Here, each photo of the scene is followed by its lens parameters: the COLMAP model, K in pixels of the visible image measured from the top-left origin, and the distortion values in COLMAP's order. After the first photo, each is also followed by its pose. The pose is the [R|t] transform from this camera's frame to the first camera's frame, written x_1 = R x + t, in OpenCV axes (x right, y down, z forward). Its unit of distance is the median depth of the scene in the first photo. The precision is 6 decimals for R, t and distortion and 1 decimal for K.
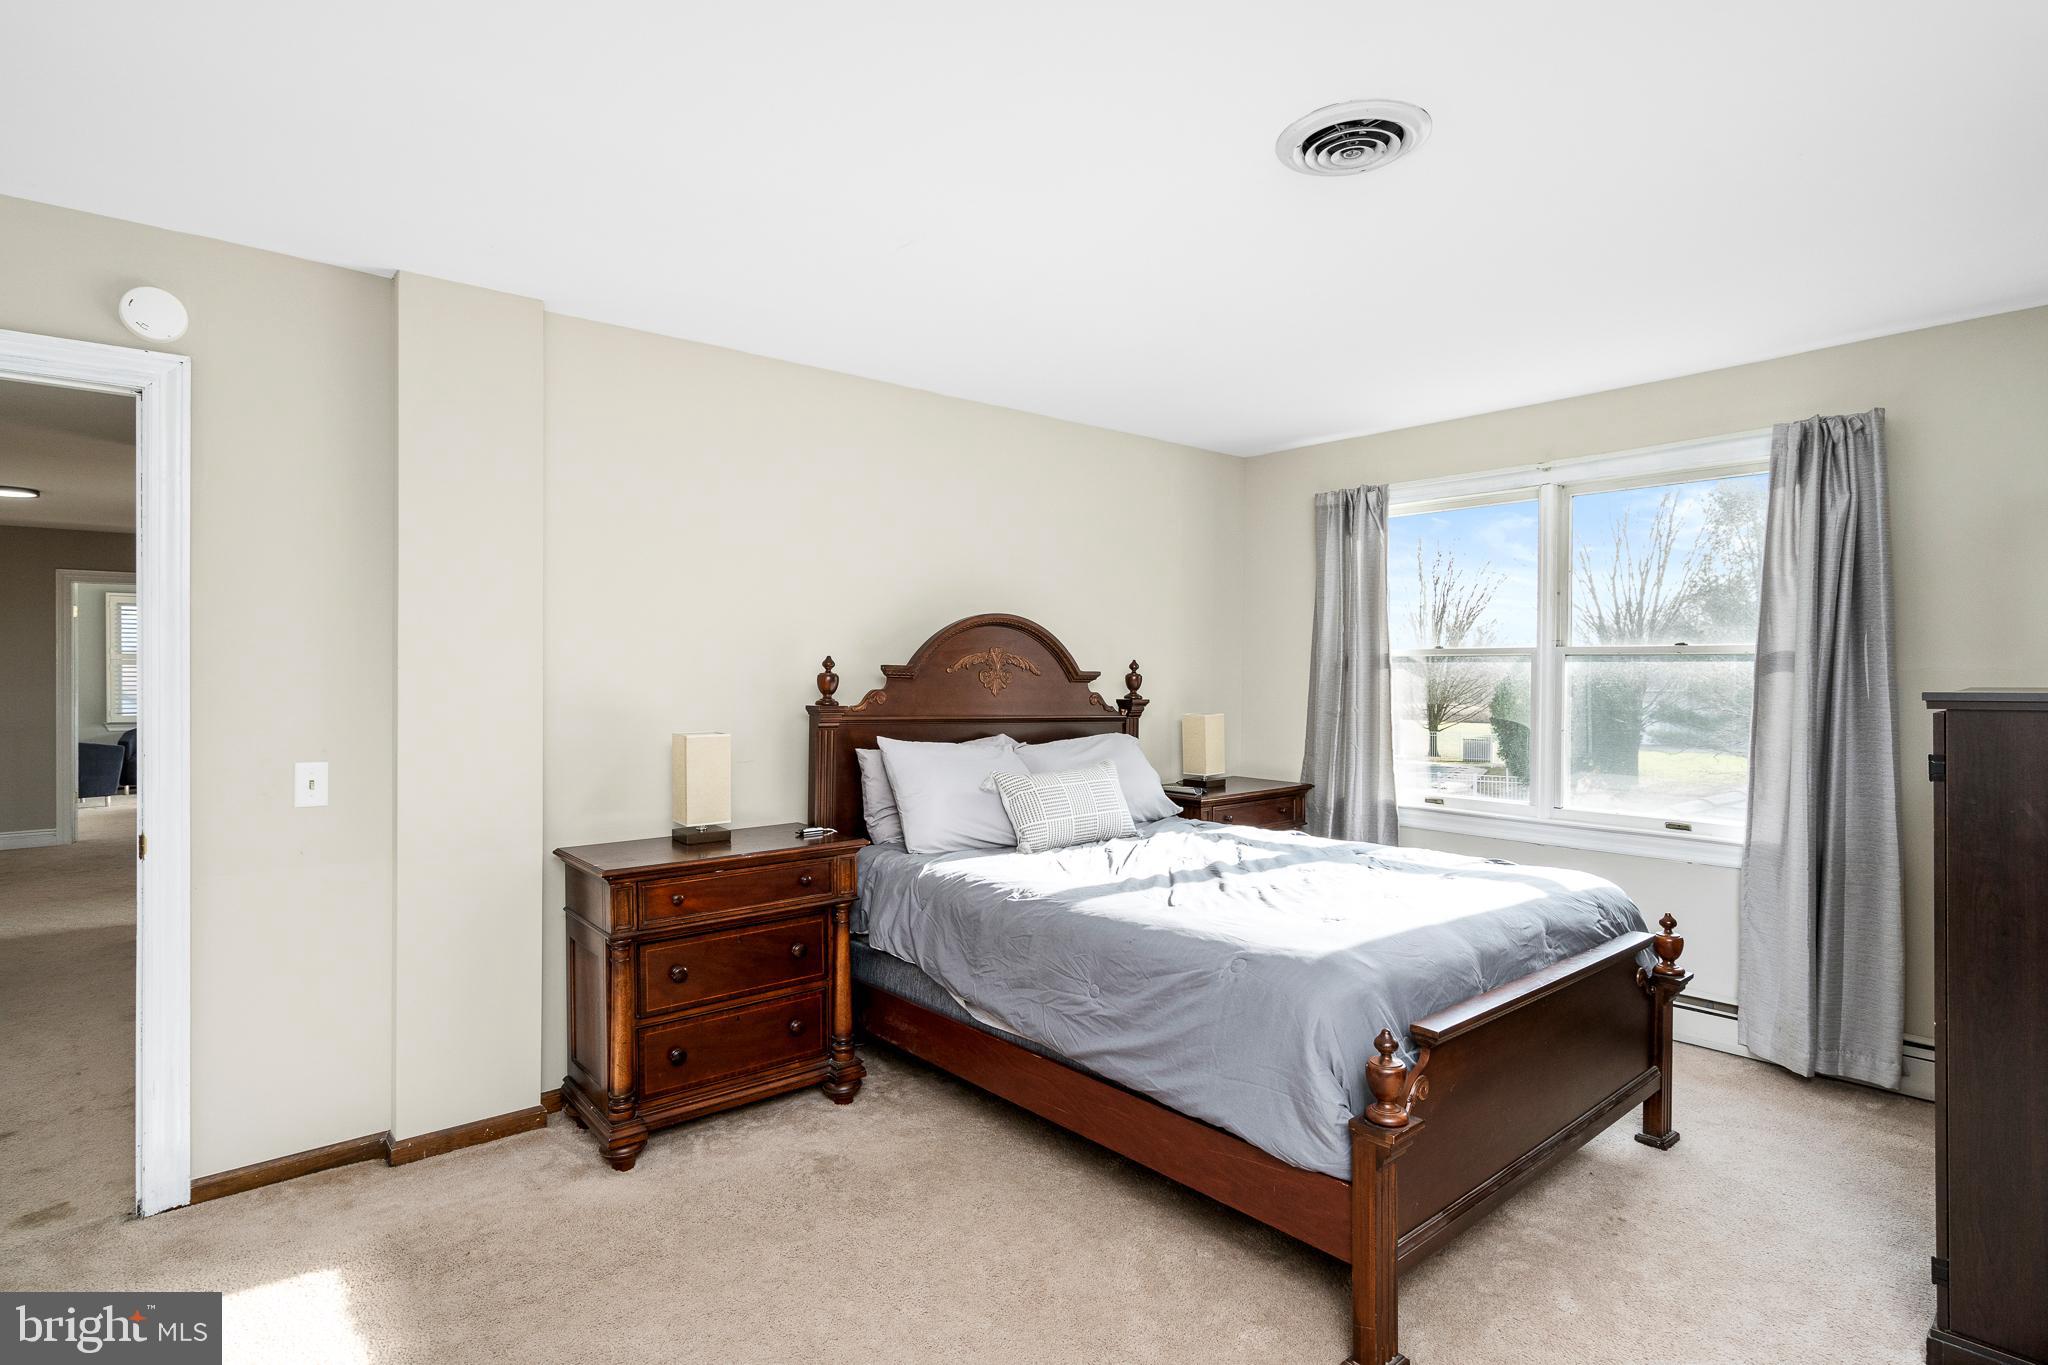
lens RADIAL K [[1038.2, 0, 1024.0], [0, 1038.2, 682.5], [0, 0, 1]] dist [-0.001156, -0.000152]
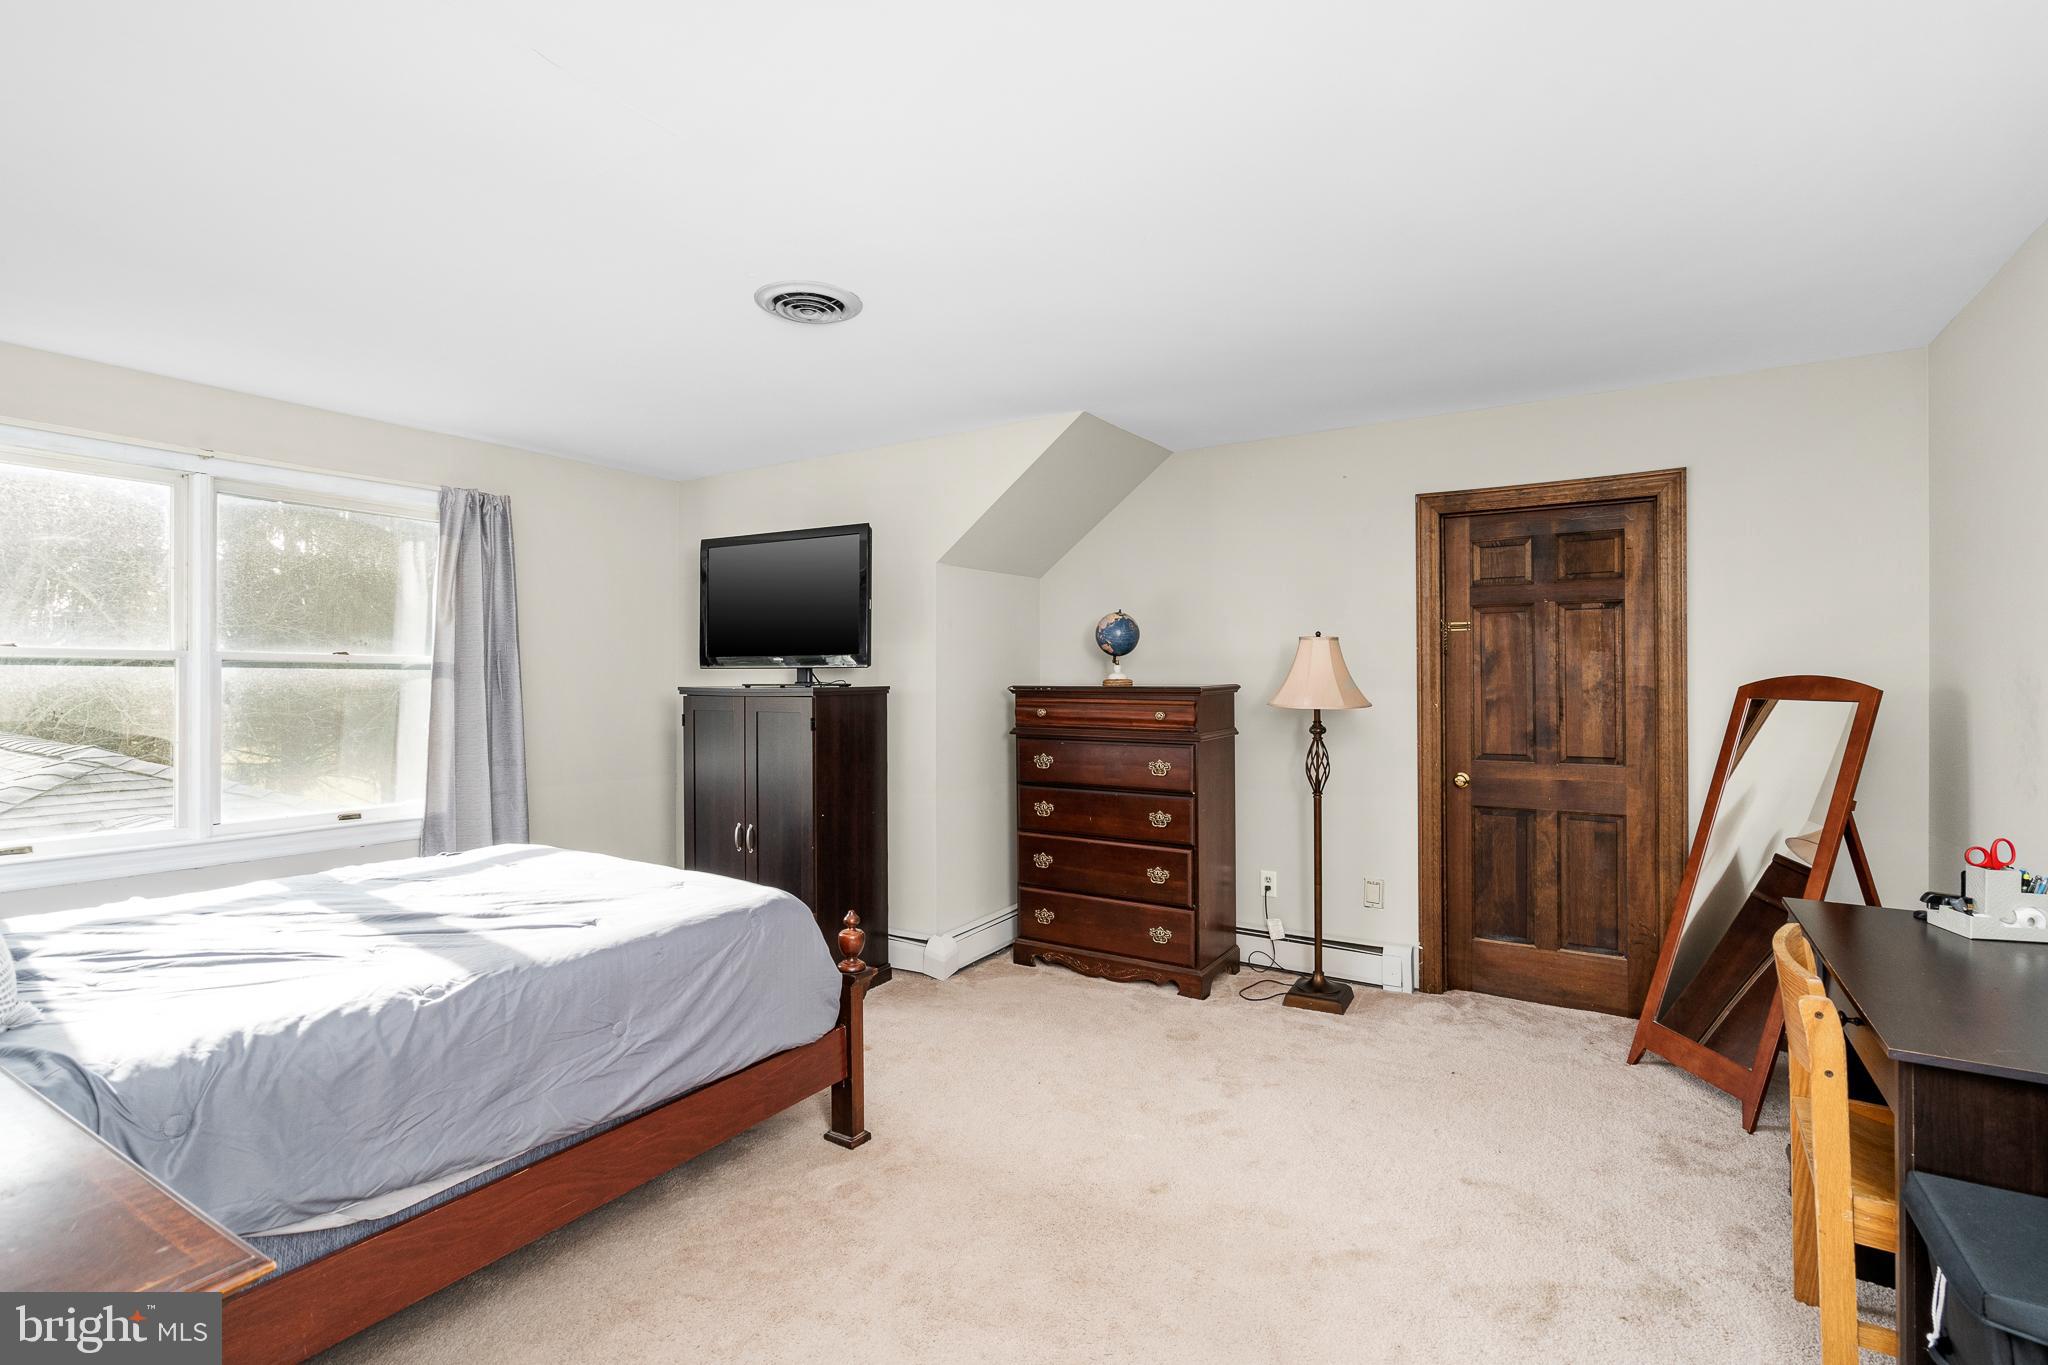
lens RADIAL K [[971.4, 0, 1022.3], [0, 971.4, 661.6], [0, 0, 1]] dist [0.000145, -0.000697]
pose [[-0.293994, 0.016545, 0.955664, -0.620249], [0.004496, 0.999863, -0.015927, -0.008572], [-0.955797, -0.000386, -0.294028, 0.657188]]
